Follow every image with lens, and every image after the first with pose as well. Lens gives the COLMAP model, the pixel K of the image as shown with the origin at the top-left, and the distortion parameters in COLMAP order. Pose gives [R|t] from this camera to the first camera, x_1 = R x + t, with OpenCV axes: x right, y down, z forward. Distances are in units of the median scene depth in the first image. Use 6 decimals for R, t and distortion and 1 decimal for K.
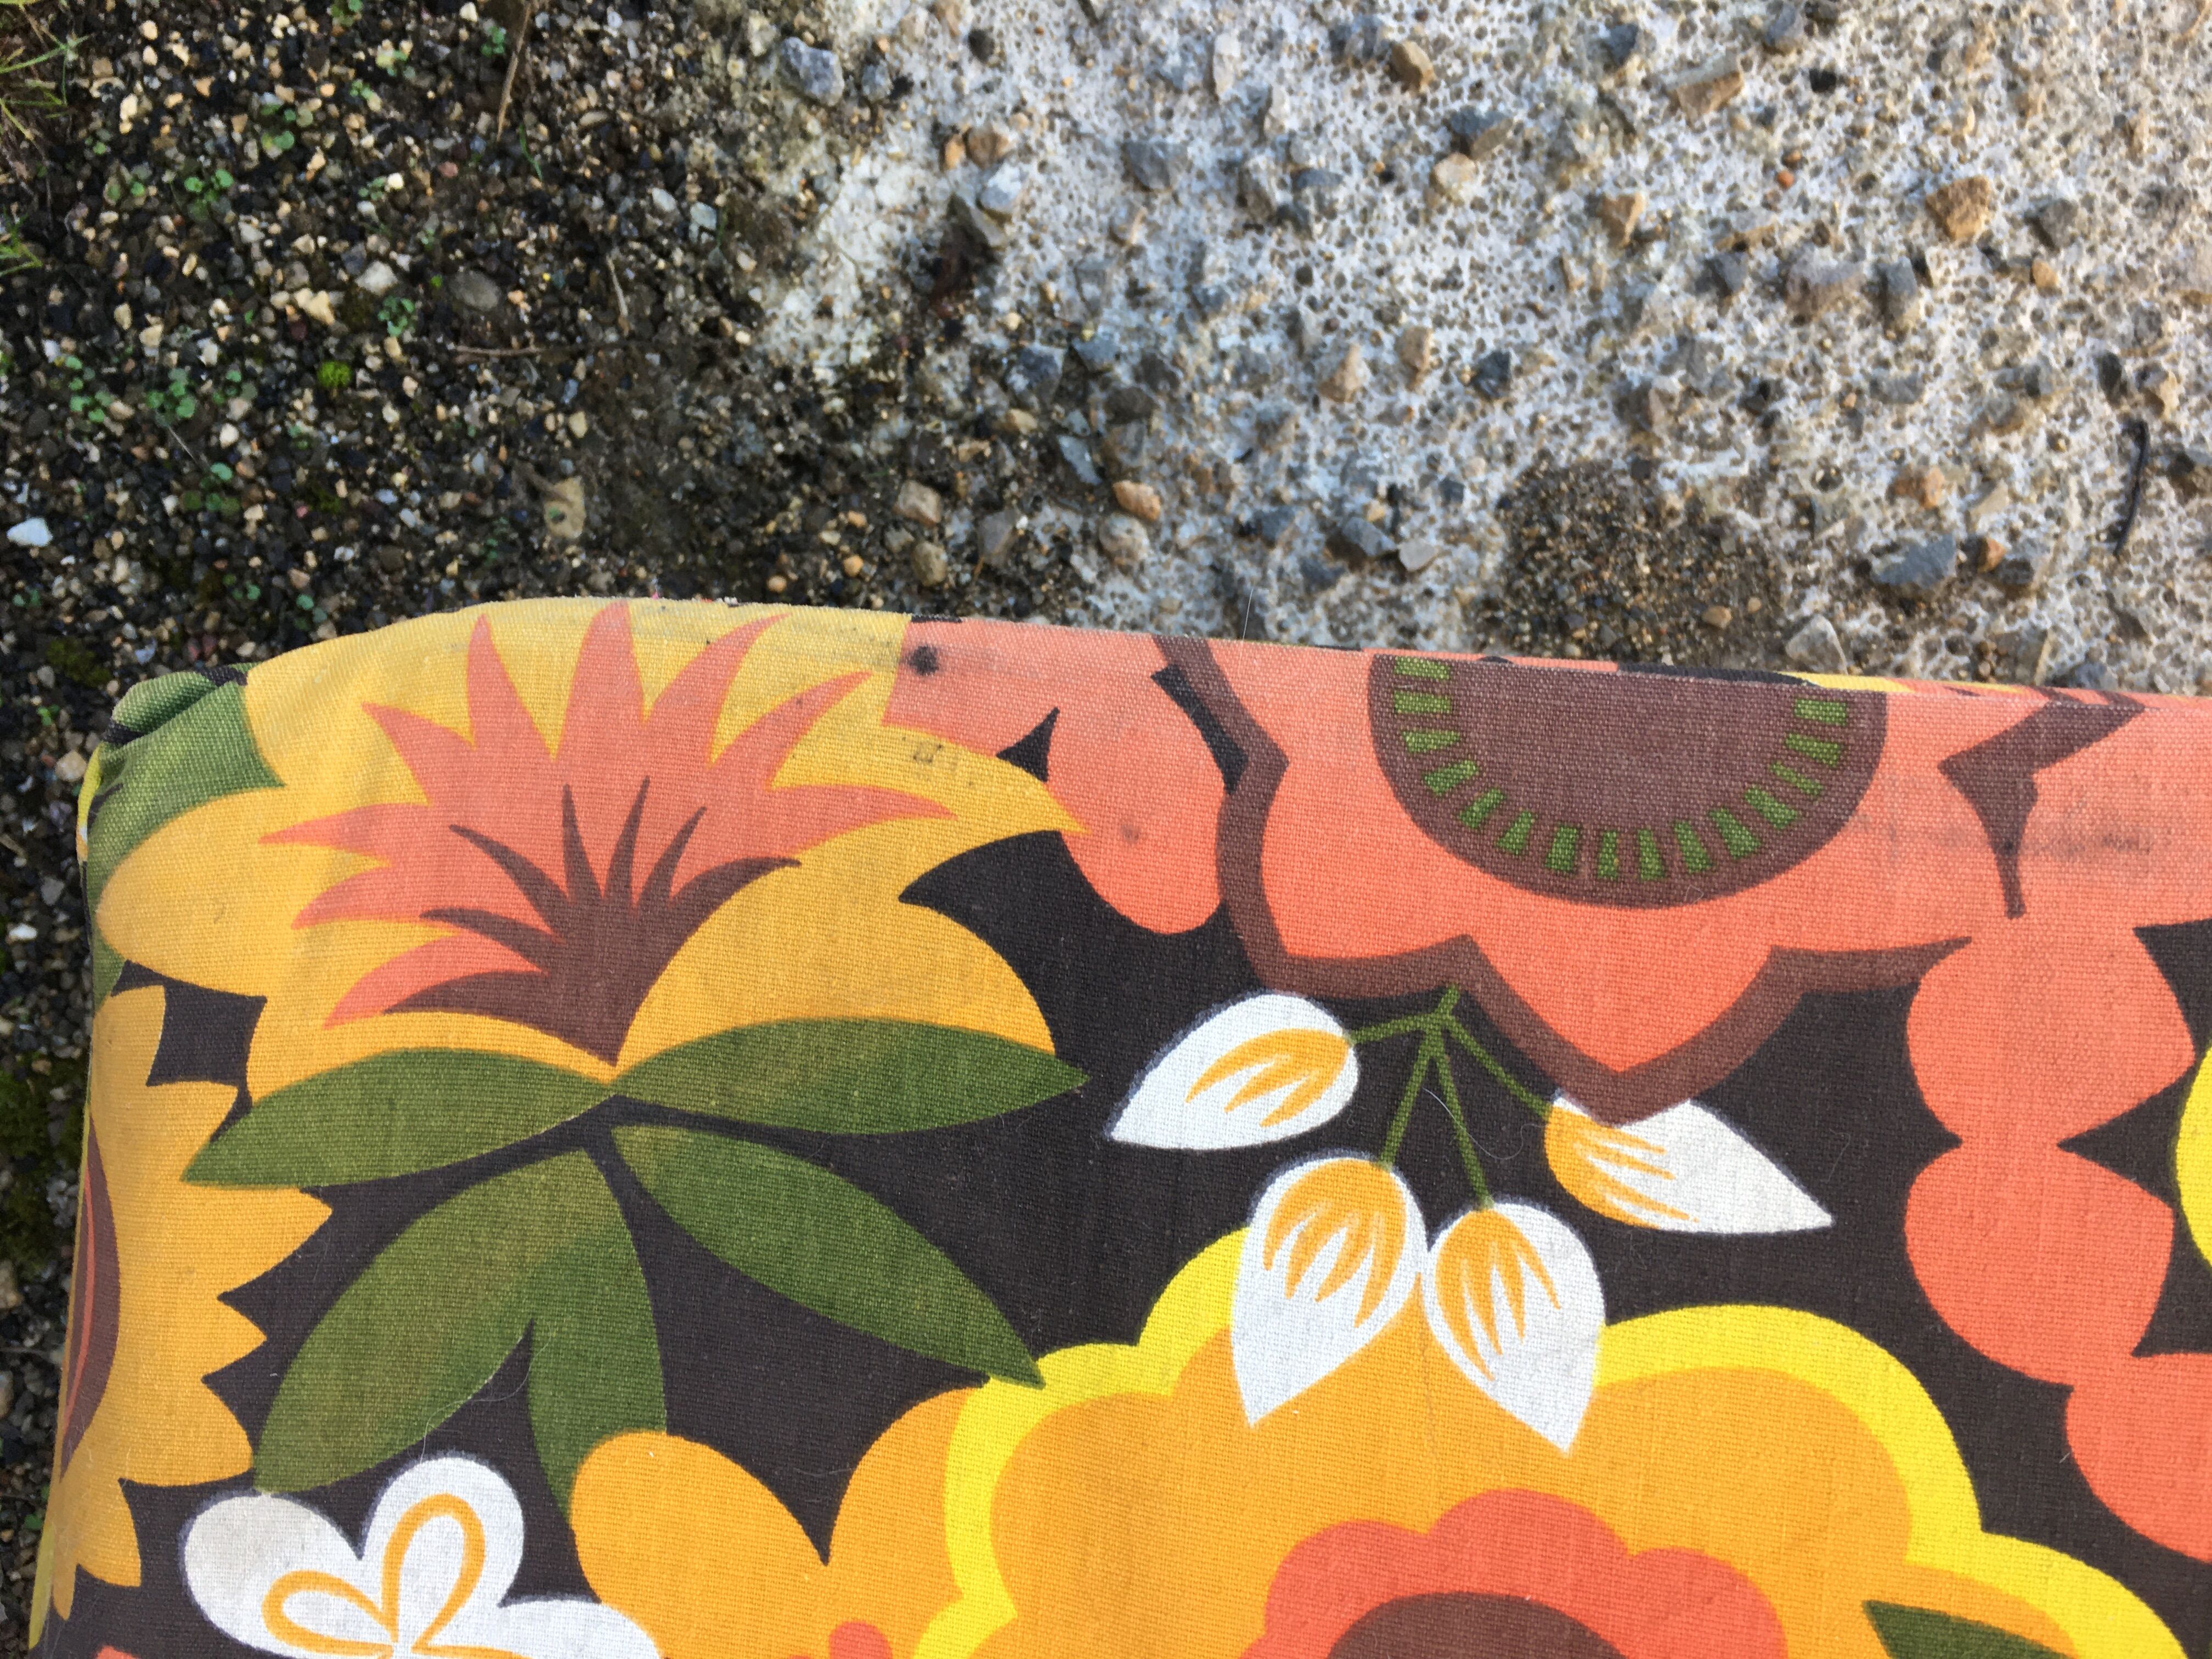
lens RADIAL K [[1861.5, 0, 1105.5], [0, 1861.5, 825.7], [0, 0, 1]] dist [0.020070, -0.030841]
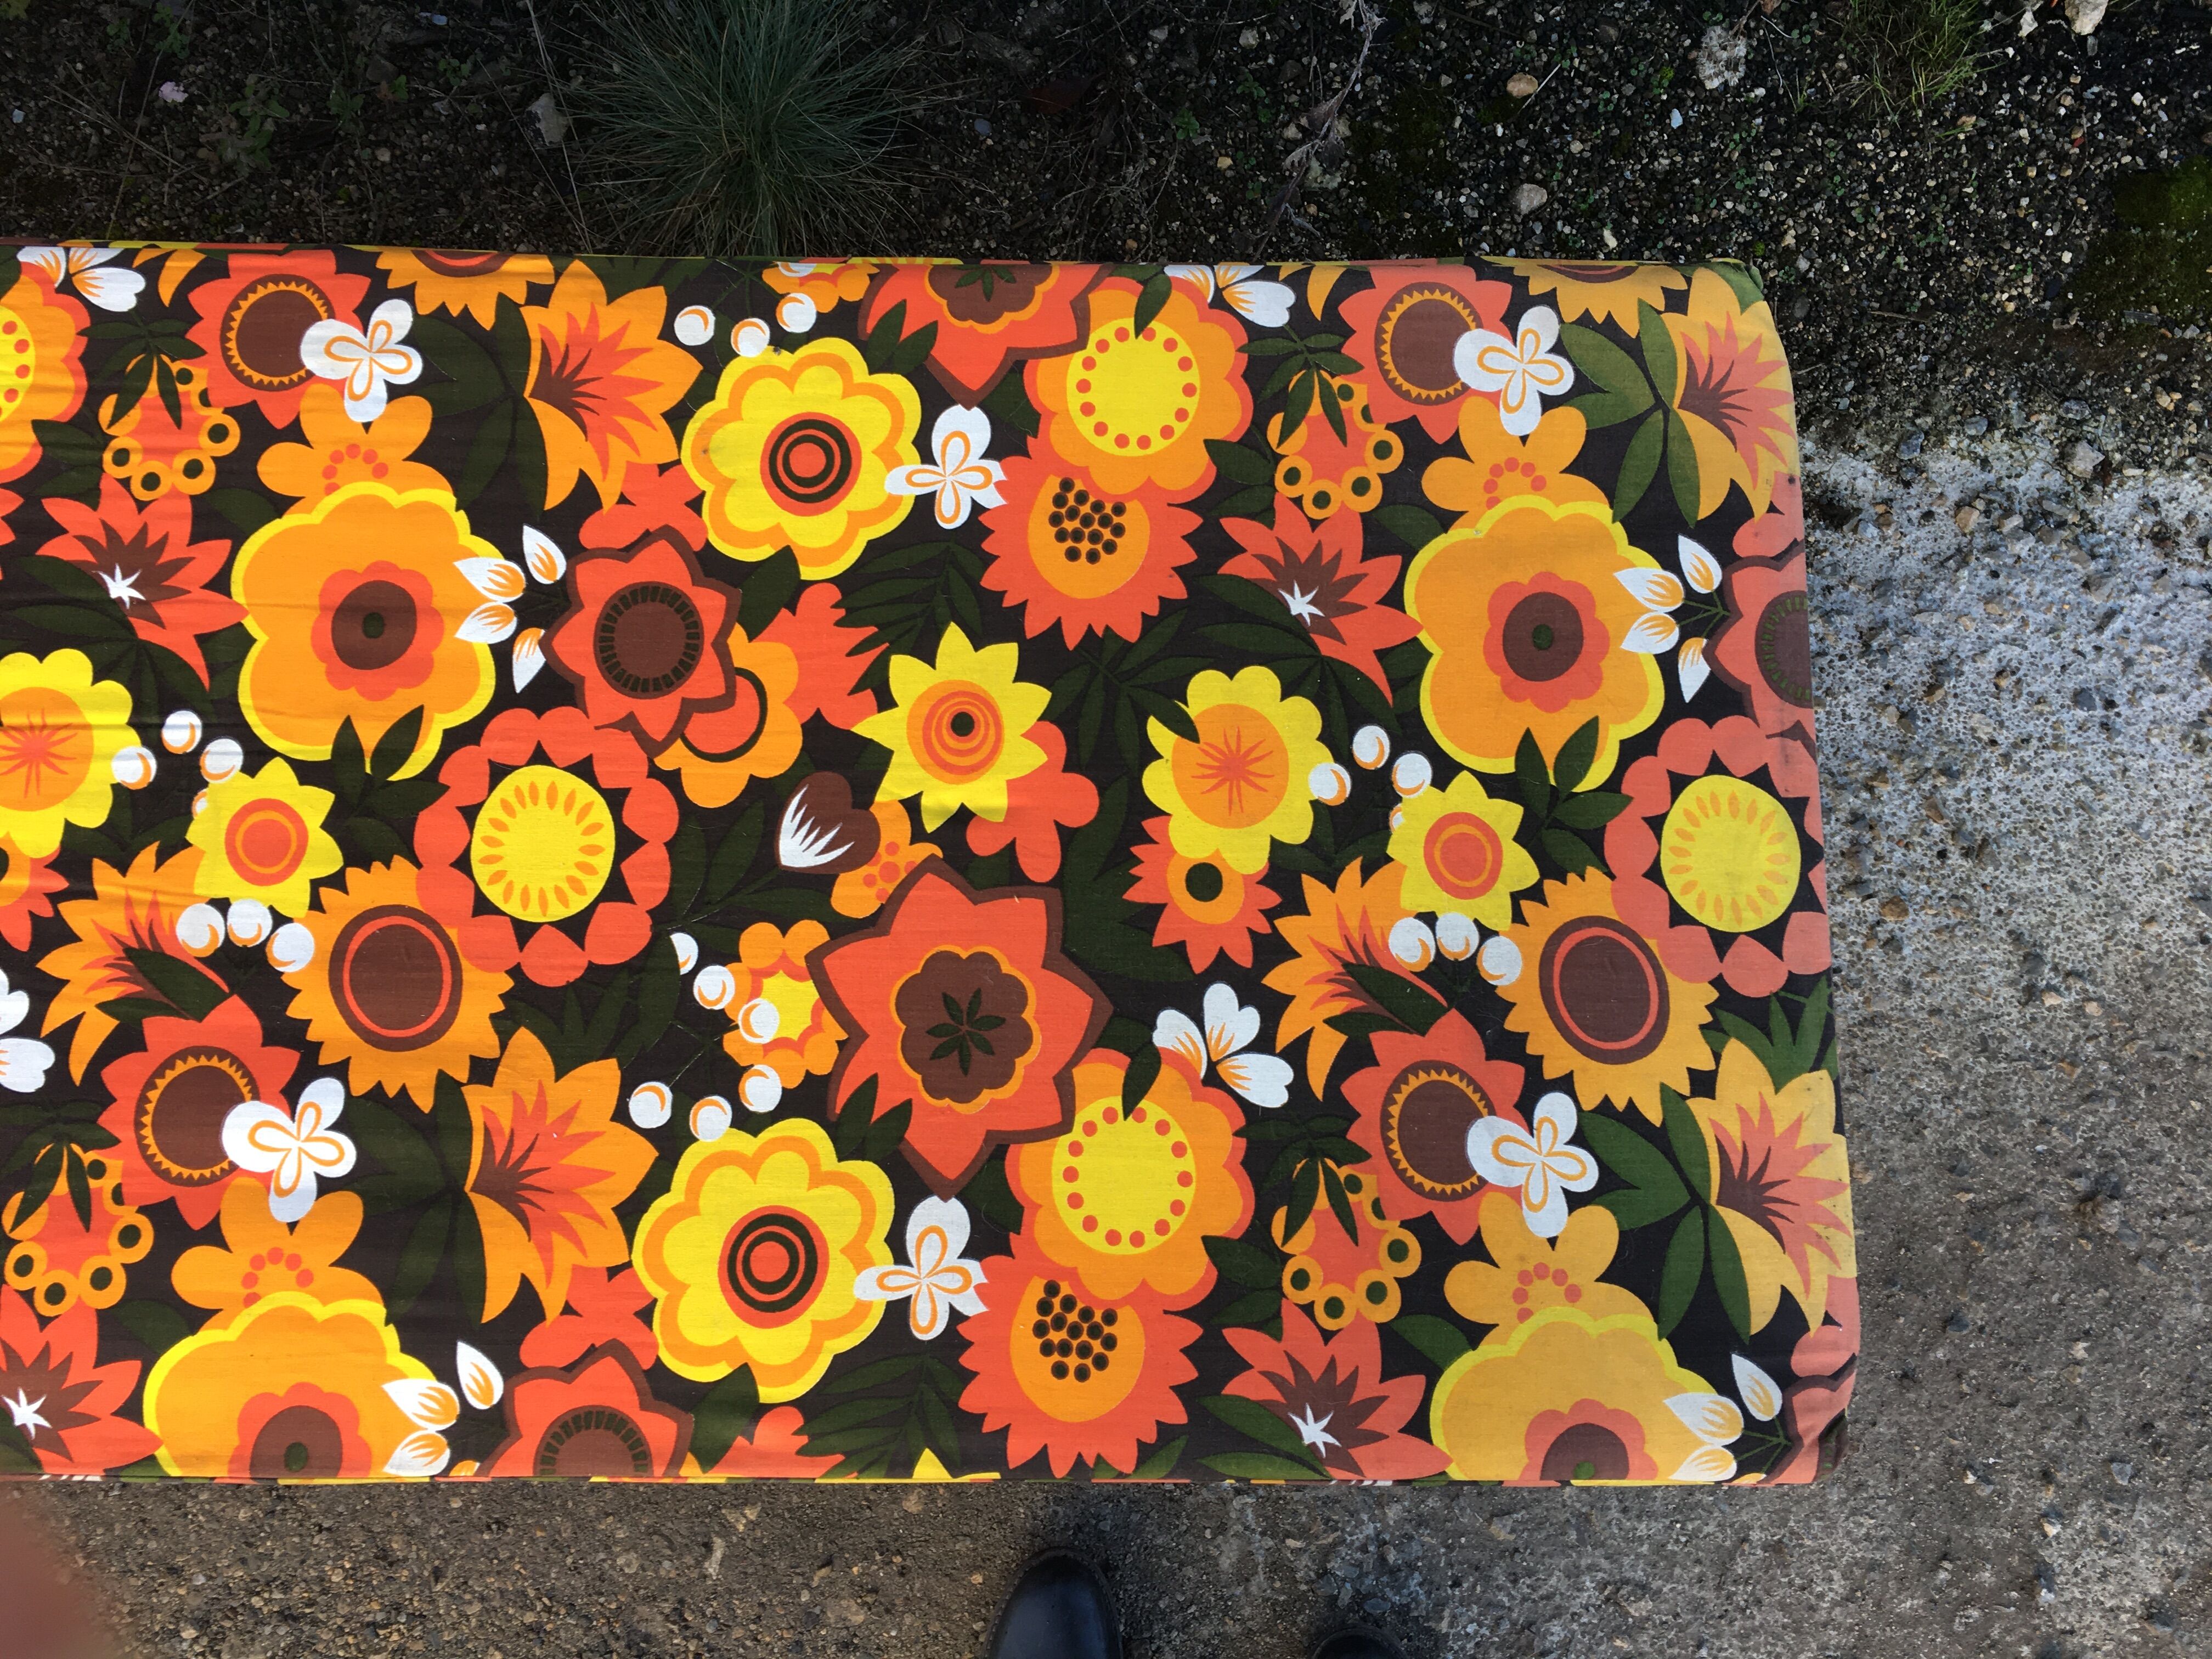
lens RADIAL K [[1861.5, 0, 1029.1], [0, 1861.5, 802.7], [0, 0, 1]] dist [0.020070, -0.030841]
pose [[0.072841, 0.997303, -0.008987, 0.487750], [-0.997152, 0.073001, 0.018966, 1.457441], [0.019571, 0.007580, 0.999780, -2.885504]]
